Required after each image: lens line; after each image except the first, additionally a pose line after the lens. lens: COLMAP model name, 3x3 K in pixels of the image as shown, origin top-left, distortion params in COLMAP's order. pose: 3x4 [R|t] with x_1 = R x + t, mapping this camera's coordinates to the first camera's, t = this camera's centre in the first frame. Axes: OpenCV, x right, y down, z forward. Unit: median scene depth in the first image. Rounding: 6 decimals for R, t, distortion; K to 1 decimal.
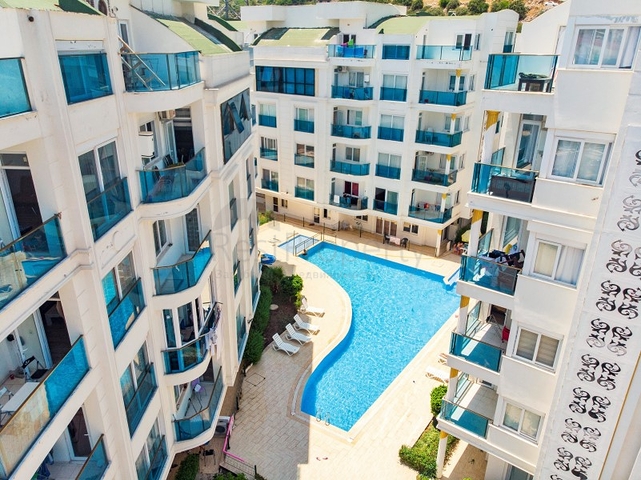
lens RADIAL K [[469.6, 0, 320.5], [0, 469.6, 240.0], [0, 0, 1]] dist [0.025402, -0.005731]
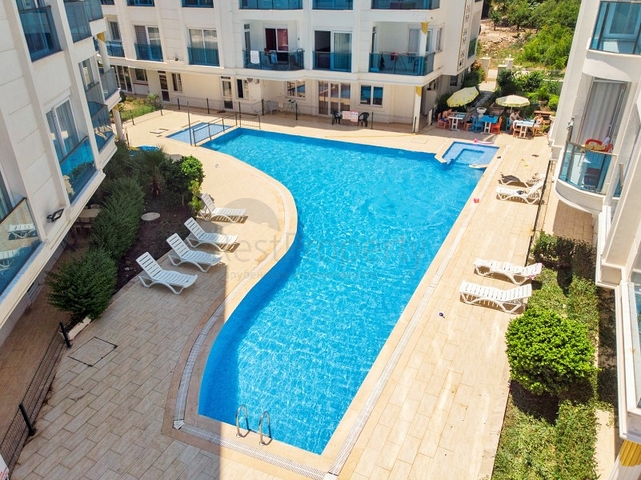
lens RADIAL K [[469.6, 0, 320.5], [0, 469.6, 240.0], [0, 0, 1]] dist [0.025402, -0.005731]
pose [[0.986104, -0.091982, 0.138340, 0.011779], [0.078972, 0.992169, 0.096771, 0.108561], [-0.146157, -0.084501, 0.985646, 0.354835]]
